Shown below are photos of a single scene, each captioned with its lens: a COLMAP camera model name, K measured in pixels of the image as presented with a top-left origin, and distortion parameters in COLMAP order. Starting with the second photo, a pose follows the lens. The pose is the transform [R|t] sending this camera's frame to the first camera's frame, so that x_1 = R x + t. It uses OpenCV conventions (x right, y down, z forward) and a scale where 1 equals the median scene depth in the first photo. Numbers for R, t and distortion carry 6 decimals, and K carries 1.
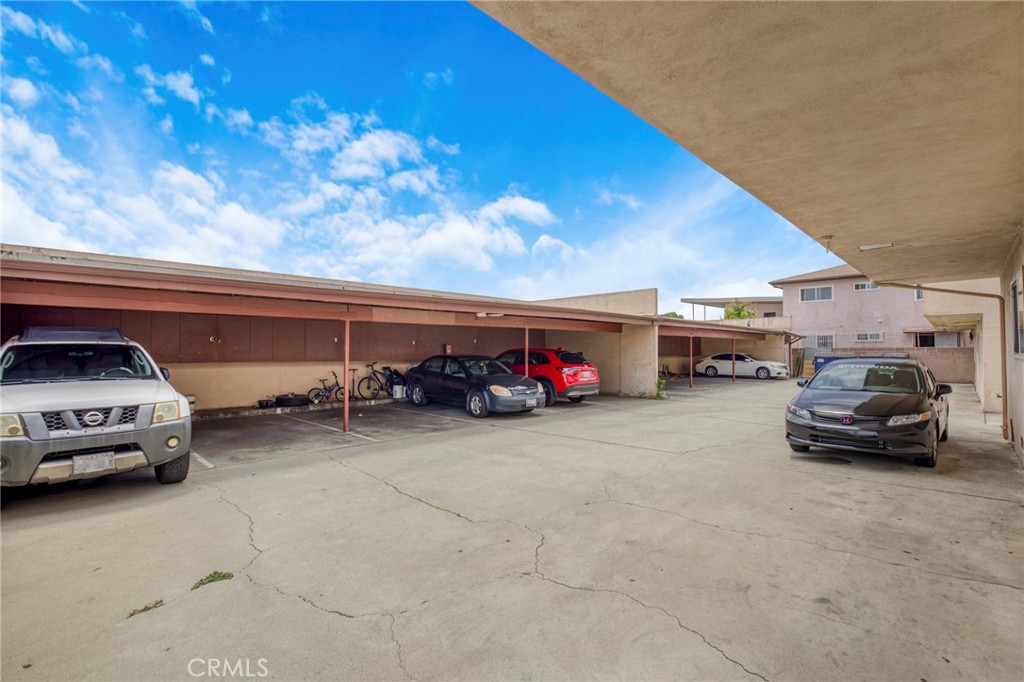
lens RADIAL K [[479.0, 0, 517.9], [0, 479.0, 340.0], [0, 0, 1]] dist [-0.035400, 0.007733]
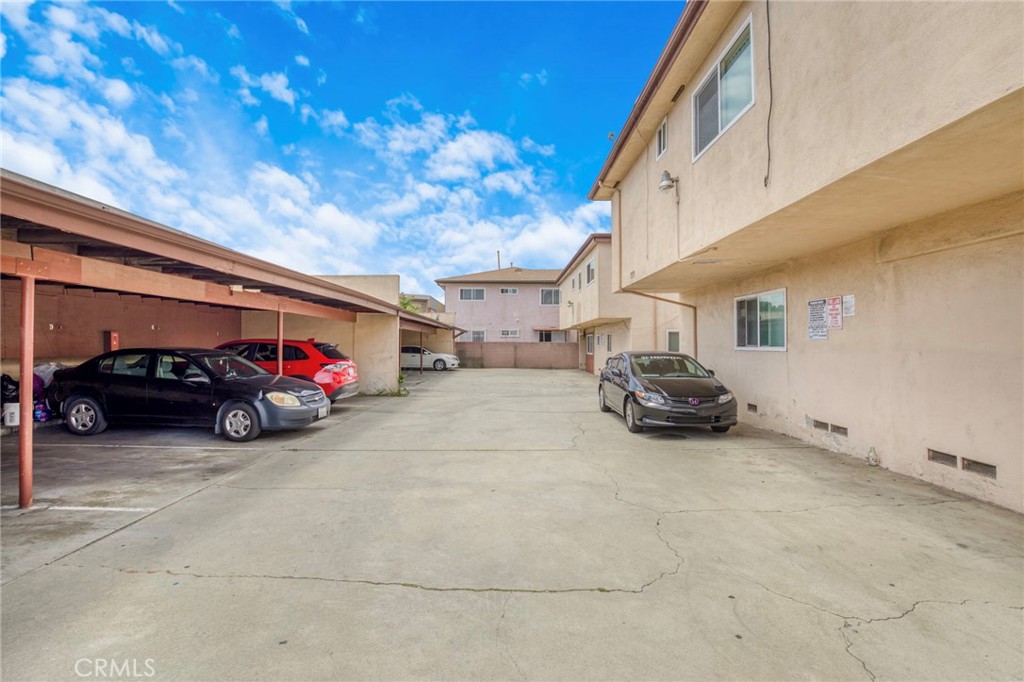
lens RADIAL K [[479.0, 0, 517.9], [0, 479.0, 340.0], [0, 0, 1]] dist [-0.035400, 0.007733]
pose [[0.705232, 0.010986, 0.708892, -0.342700], [-0.022262, 0.999730, 0.006655, 0.007968], [-0.708627, -0.020475, 0.705286, 0.312636]]
